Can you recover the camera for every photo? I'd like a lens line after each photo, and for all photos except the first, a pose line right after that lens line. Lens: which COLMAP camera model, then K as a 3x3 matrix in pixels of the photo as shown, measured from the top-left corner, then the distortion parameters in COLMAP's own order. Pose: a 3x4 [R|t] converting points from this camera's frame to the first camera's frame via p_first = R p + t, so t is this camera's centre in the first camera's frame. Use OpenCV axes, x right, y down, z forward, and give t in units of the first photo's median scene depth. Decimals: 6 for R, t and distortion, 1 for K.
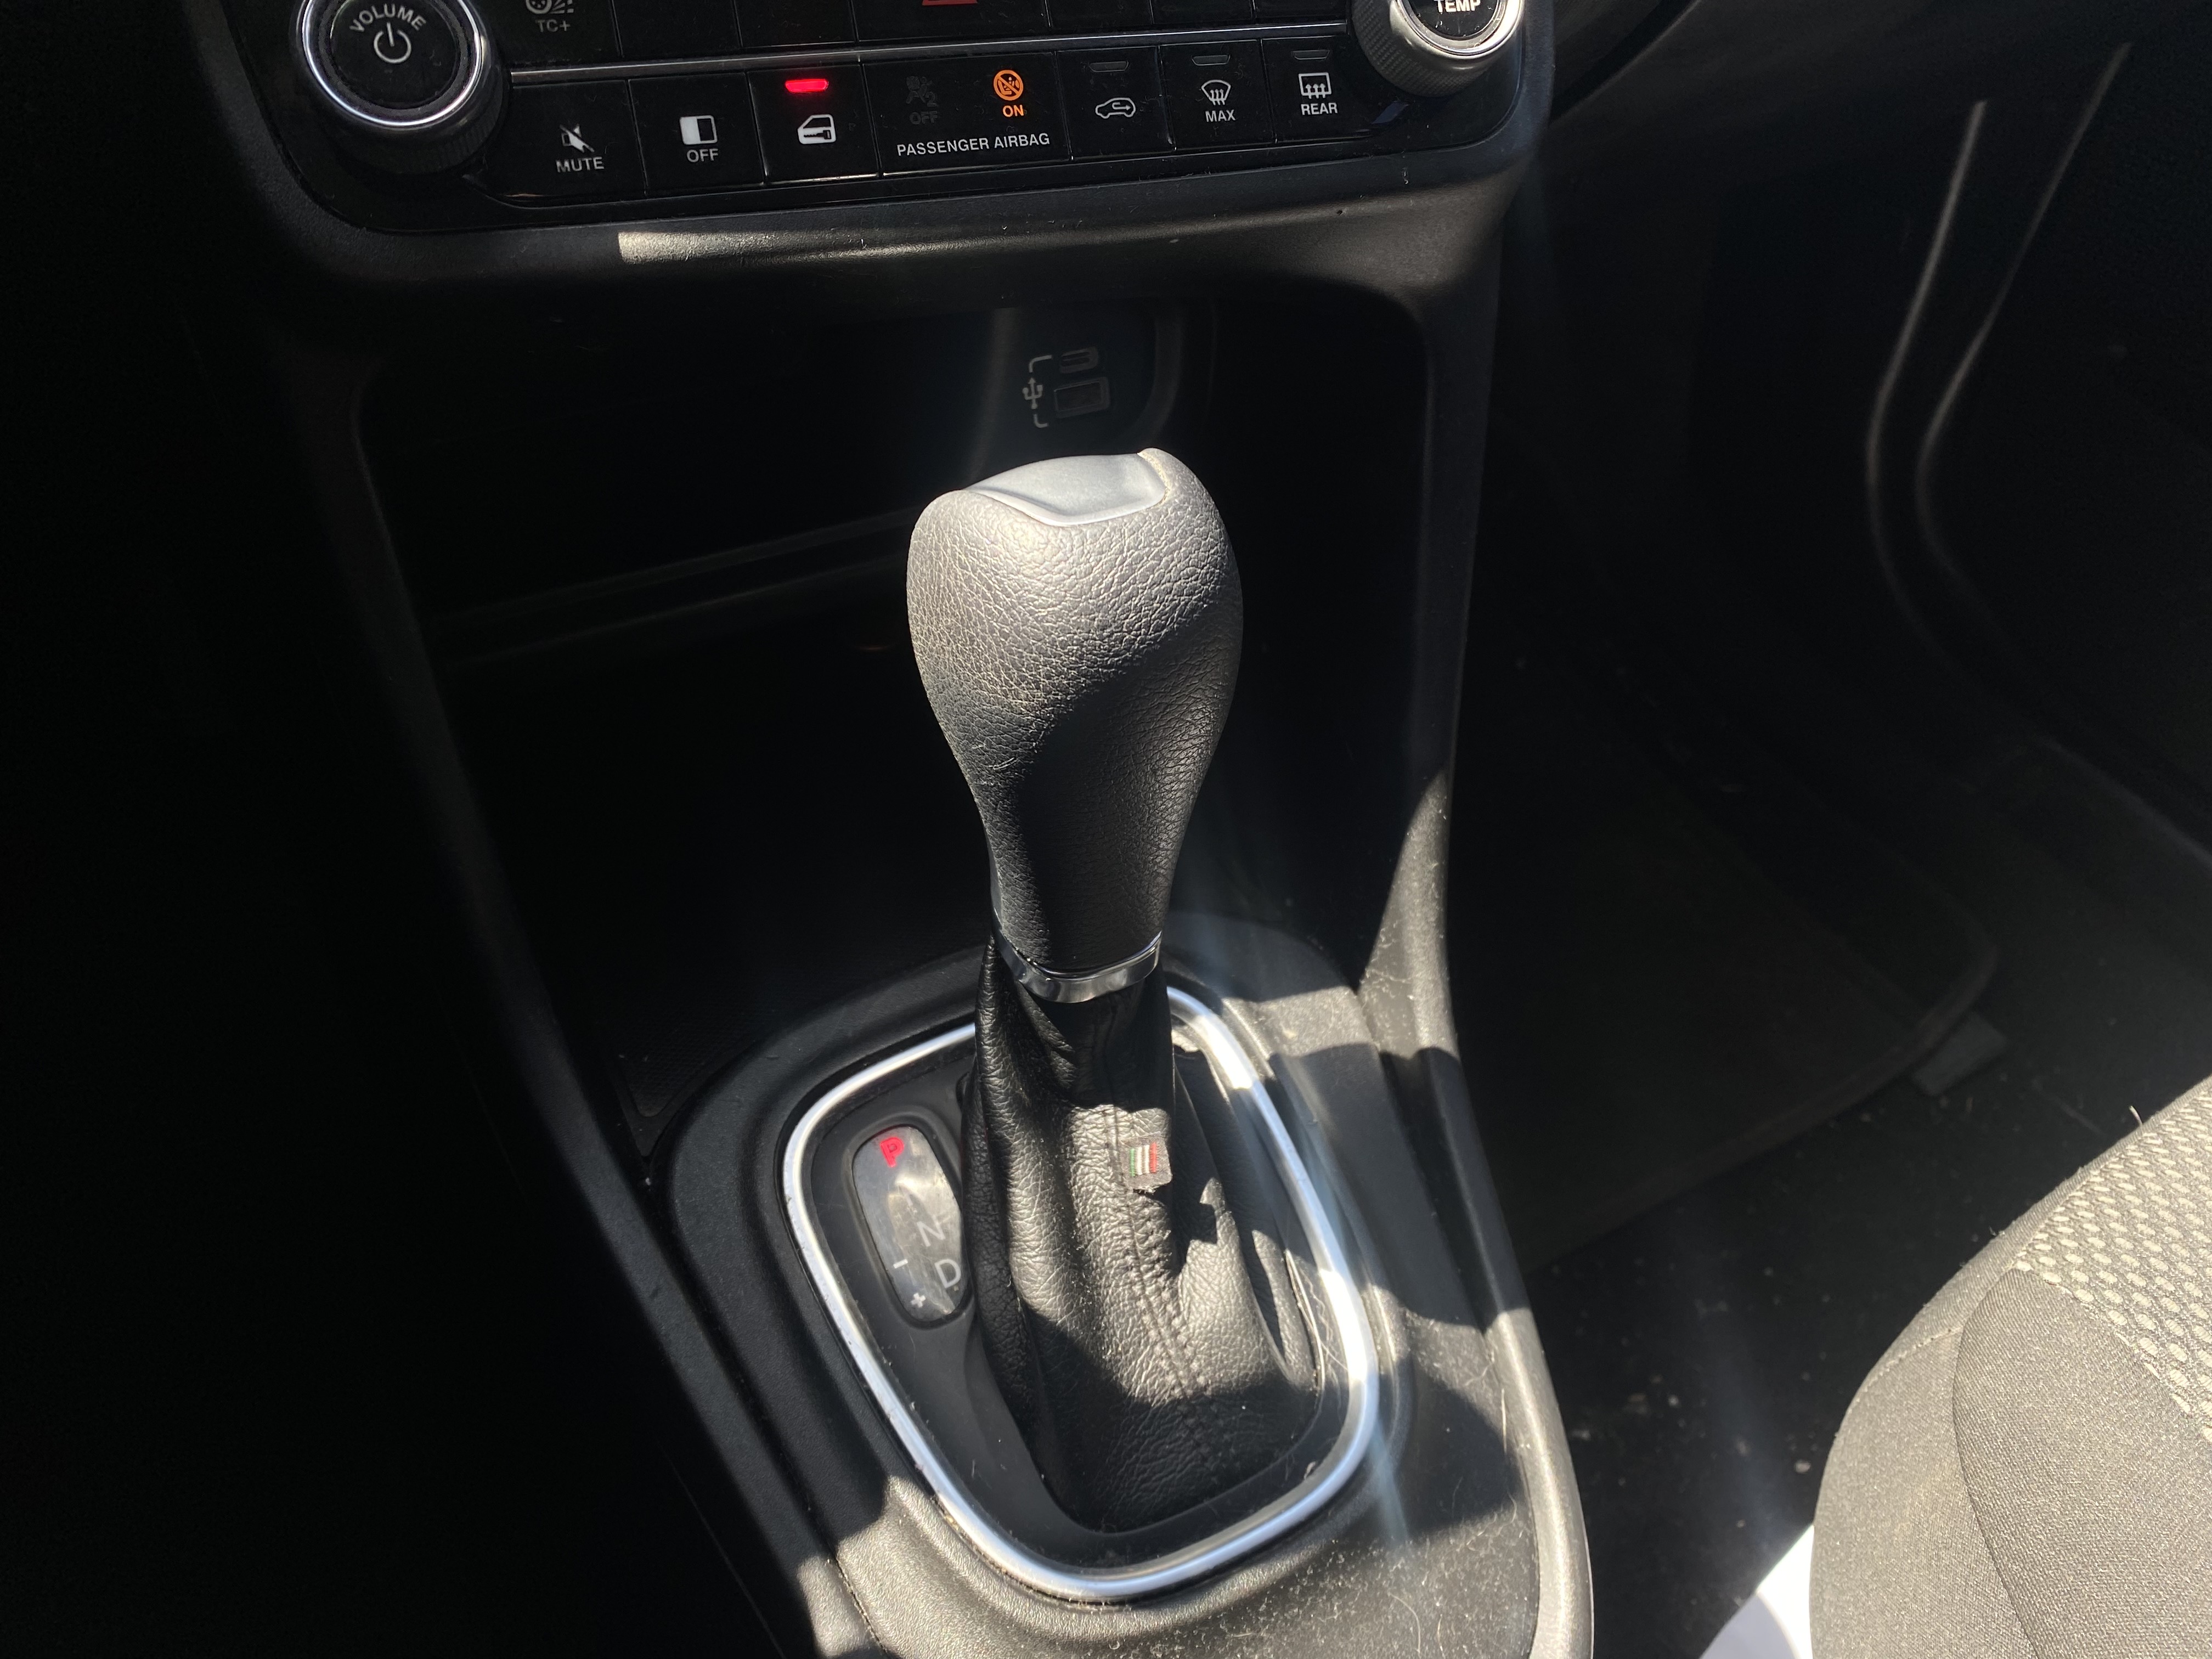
lens RADIAL K [[1687.0, 0, 1100.9], [0, 1687.0, 786.5], [0, 0, 1]] dist [0.018971, -0.014810]
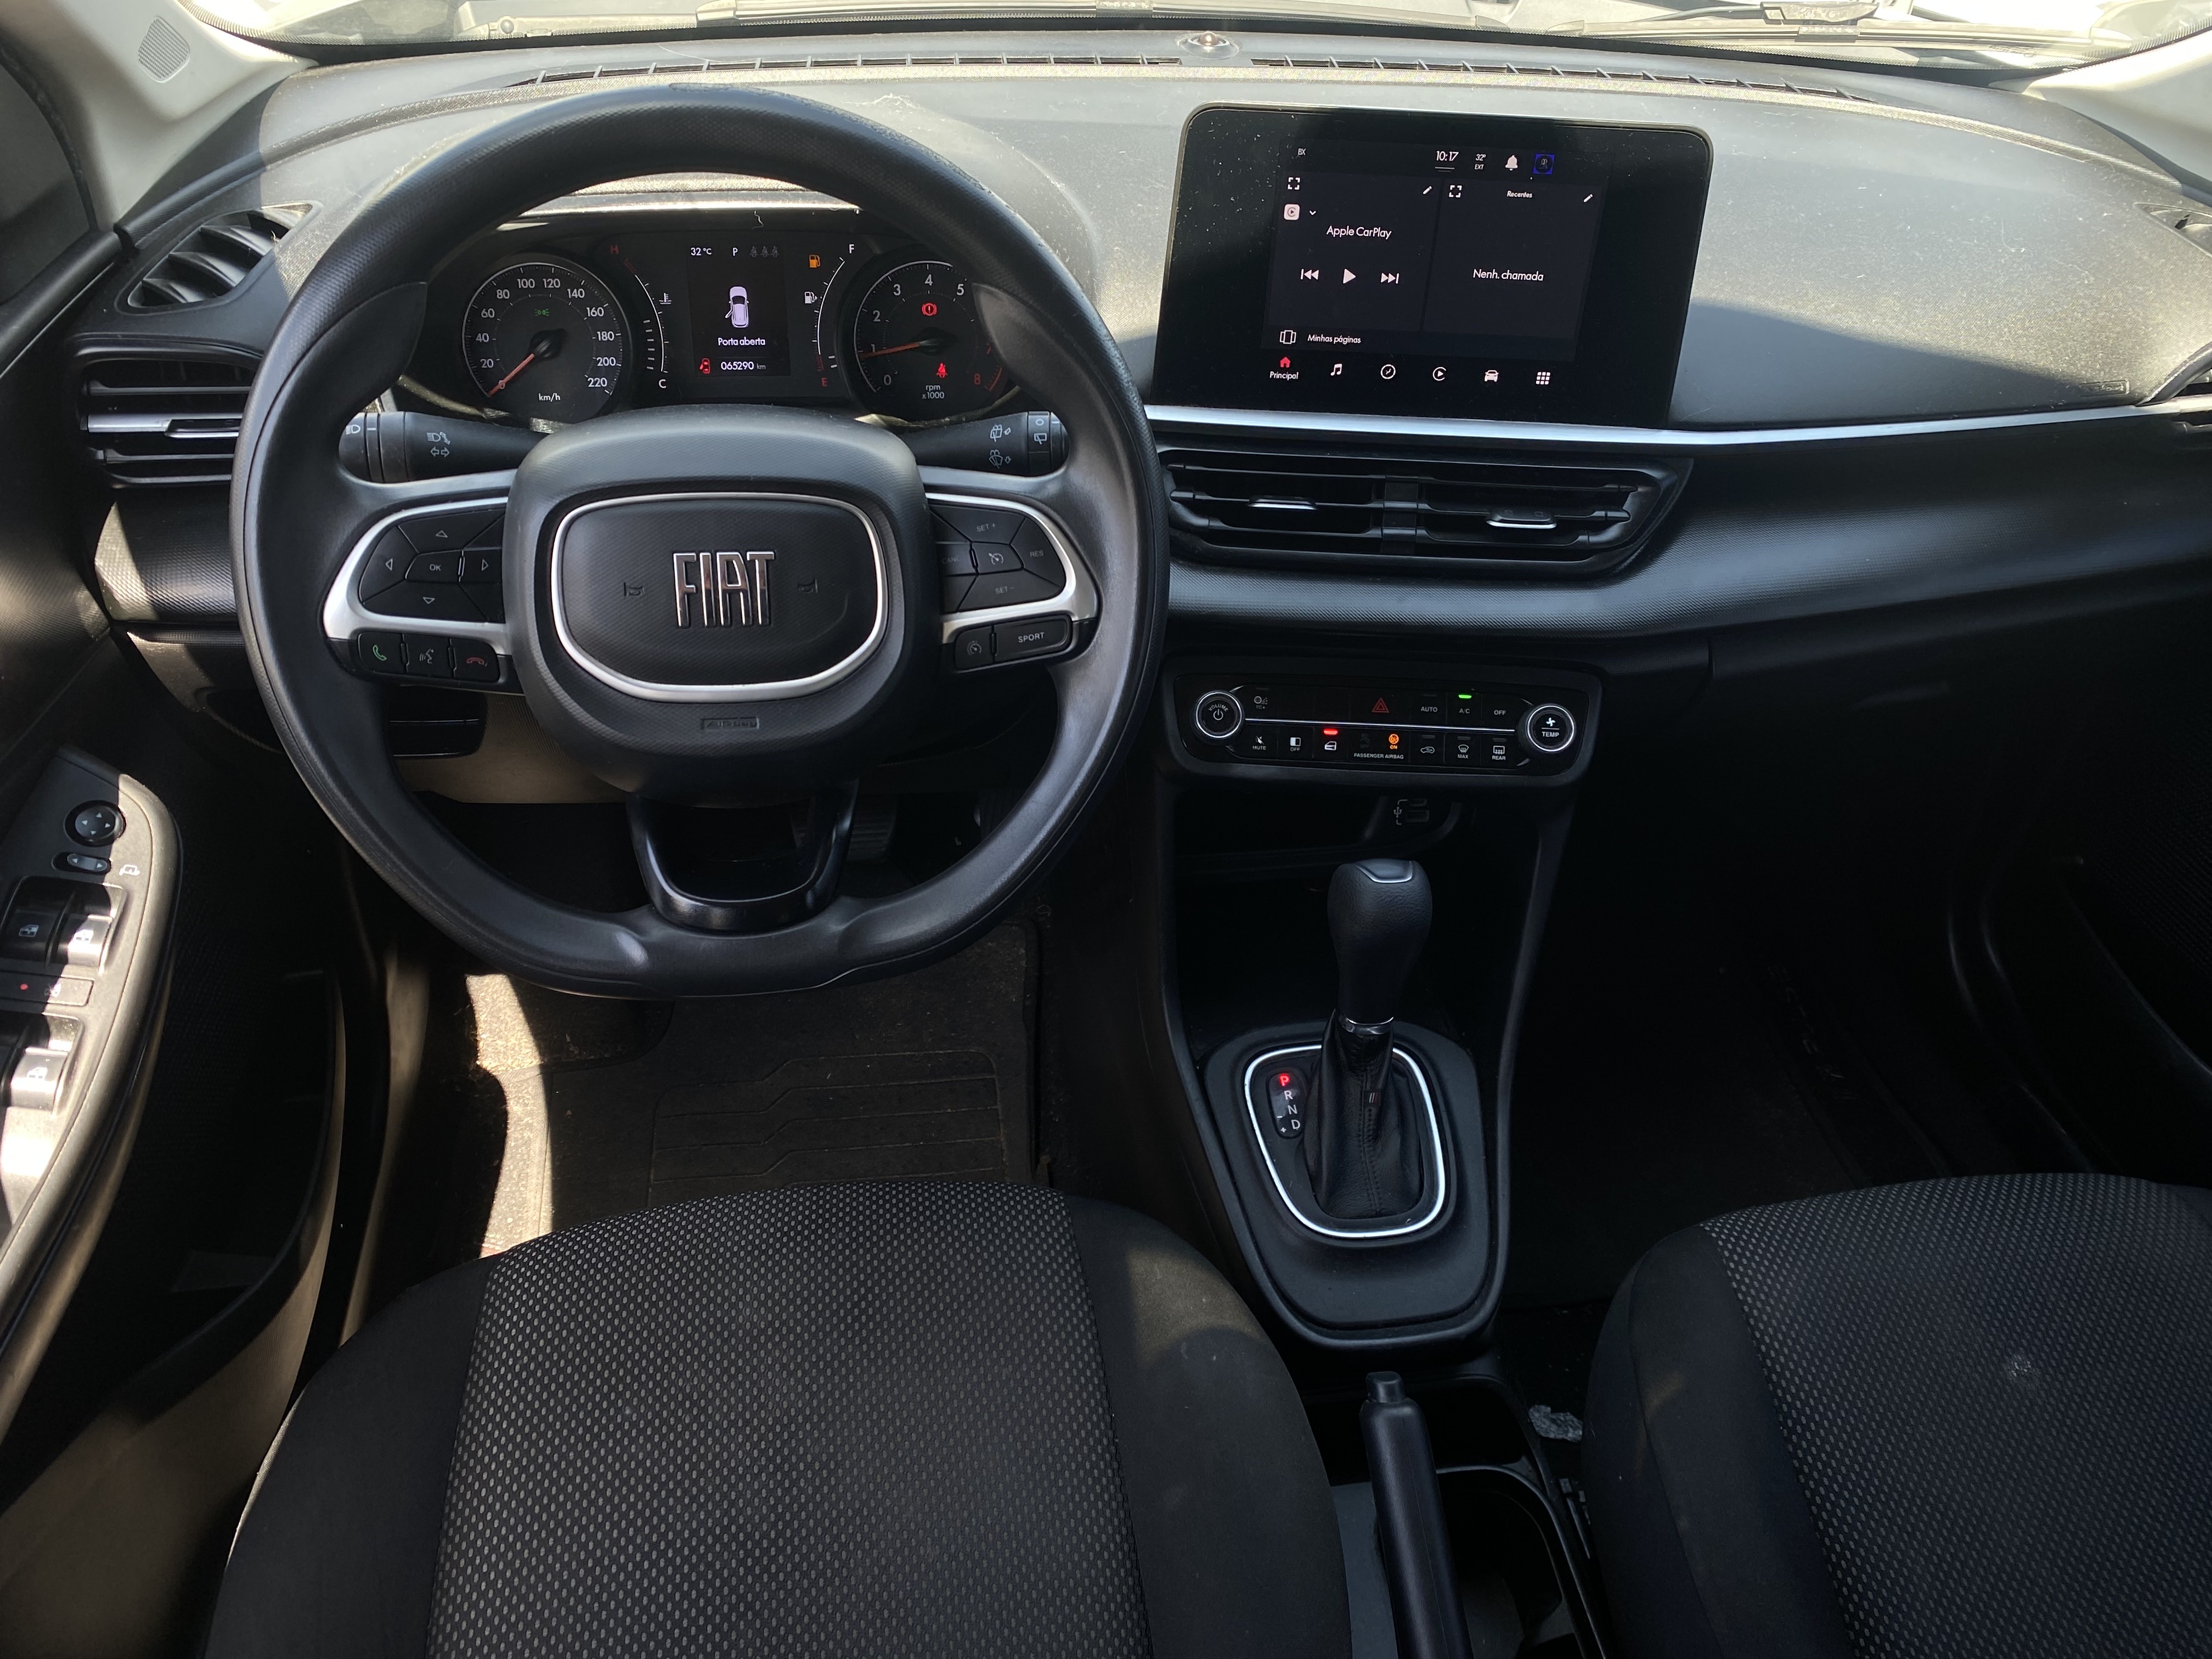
lens RADIAL K [[1687.0, 0, 1103.4], [0, 1687.0, 814.8], [0, 0, 1]] dist [0.018971, -0.014810]
pose [[0.946101, 0.194452, -0.259002, 0.278733], [-0.218311, 0.973611, -0.066500, 0.051606], [0.239236, 0.119459, 0.963585, -2.170413]]
